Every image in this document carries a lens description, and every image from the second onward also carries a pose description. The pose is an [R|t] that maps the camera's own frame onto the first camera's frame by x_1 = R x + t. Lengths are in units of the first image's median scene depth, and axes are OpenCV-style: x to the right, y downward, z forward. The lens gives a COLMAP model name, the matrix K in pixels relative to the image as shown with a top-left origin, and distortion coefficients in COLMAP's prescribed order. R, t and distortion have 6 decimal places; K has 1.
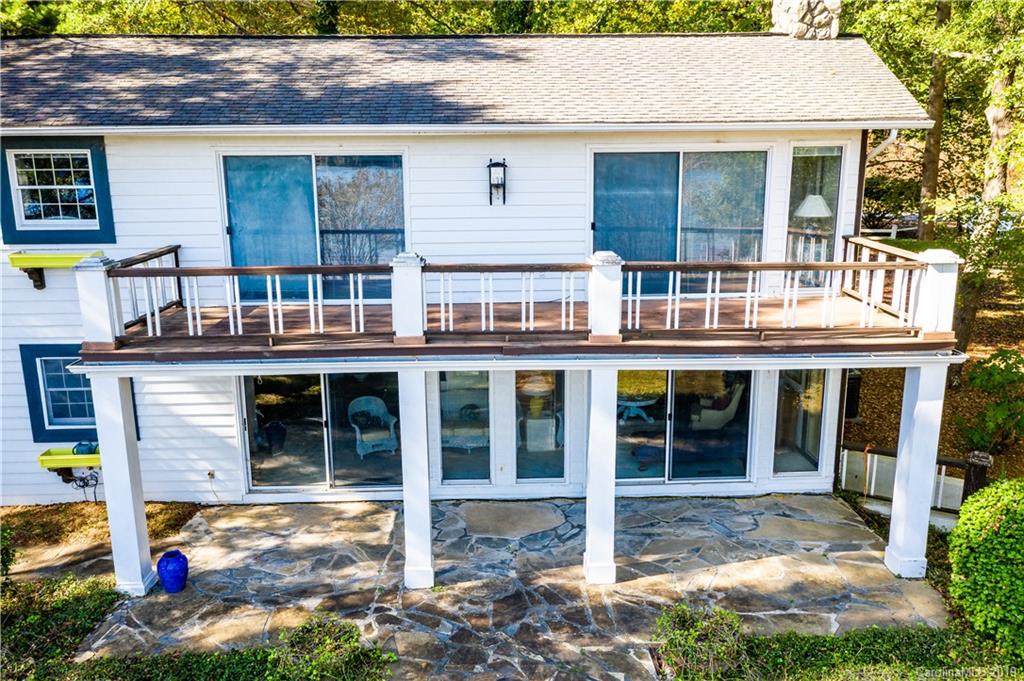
lens RADIAL K [[805.1, 0, 512.0], [0, 805.1, 340.5], [0, 0, 1]] dist [0.000013, 0.012760]
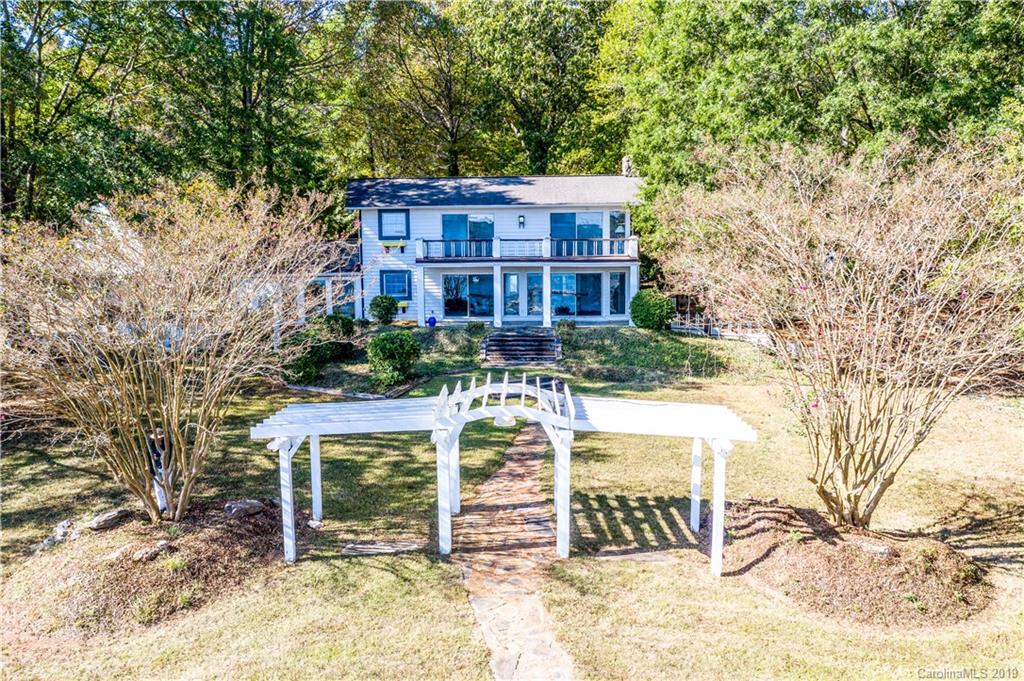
lens RADIAL K [[806.0, 0, 512.3], [0, 806.0, 373.6], [0, 0, 1]] dist [-0.007845, 0.003614]
pose [[0.997237, 0.008080, -0.073842, 0.193696], [-0.012689, 0.997985, -0.062161, 0.637957], [0.073191, 0.062926, 0.995331, -2.279737]]
